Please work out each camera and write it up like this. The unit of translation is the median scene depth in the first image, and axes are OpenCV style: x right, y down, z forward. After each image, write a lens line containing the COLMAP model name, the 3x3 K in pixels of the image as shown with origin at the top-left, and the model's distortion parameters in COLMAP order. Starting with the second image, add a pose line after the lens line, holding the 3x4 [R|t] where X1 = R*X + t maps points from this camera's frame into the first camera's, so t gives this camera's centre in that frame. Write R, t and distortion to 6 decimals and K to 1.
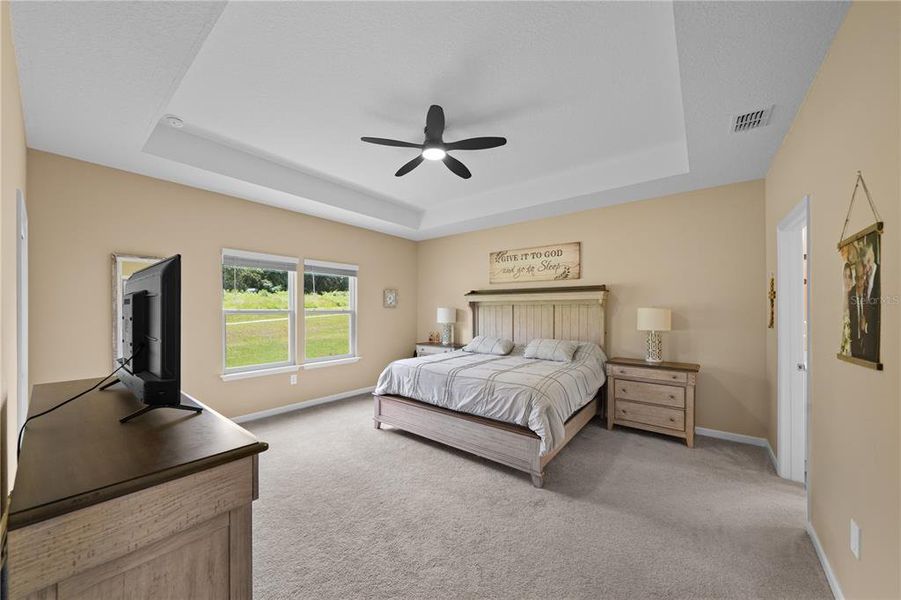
lens RADIAL K [[321.1, 0, 424.0], [0, 321.1, 310.7], [0, 0, 1]] dist [-0.006893, 0.000223]
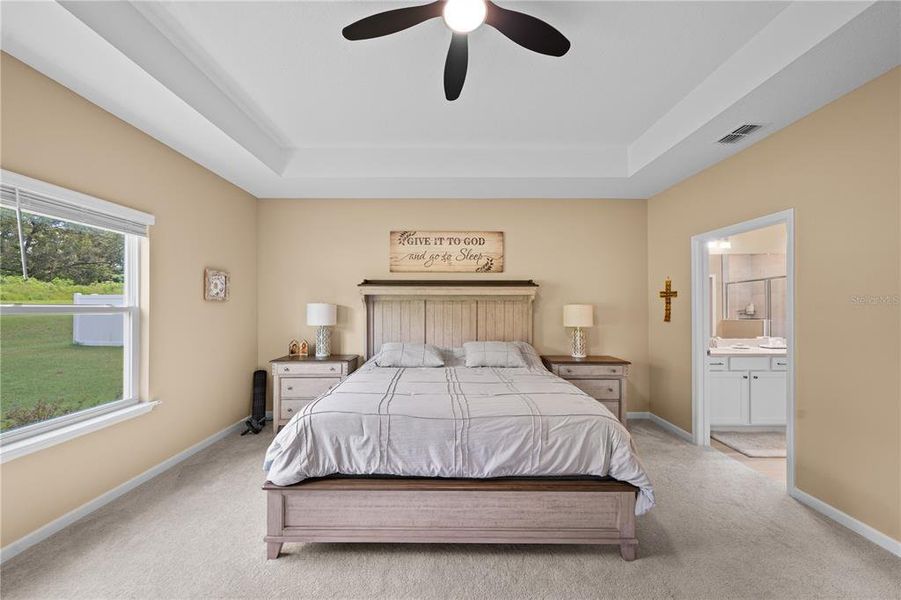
lens RADIAL K [[321.1, 0, 444.8], [0, 321.1, 305.9], [0, 0, 1]] dist [-0.006893, 0.000223]
pose [[0.752980, 0.004806, 0.658026, -0.243900], [0.000262, 0.999971, -0.007604, 0.002691], [-0.658043, 0.005898, 0.752957, 0.440592]]
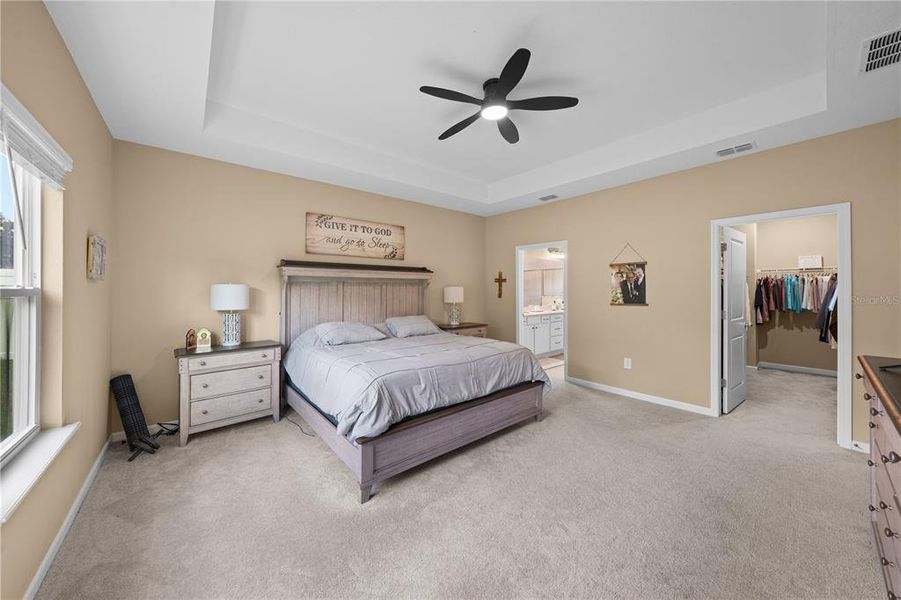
lens RADIAL K [[319.6, 0, 452.3], [0, 319.6, 288.6], [0, 0, 1]] dist [-0.001403, 0.000183]
pose [[0.141362, 0.001081, 0.989957, -0.608850], [0.002527, 0.999996, -0.001453, 0.001742], [-0.989955, 0.002707, 0.141359, 0.703630]]
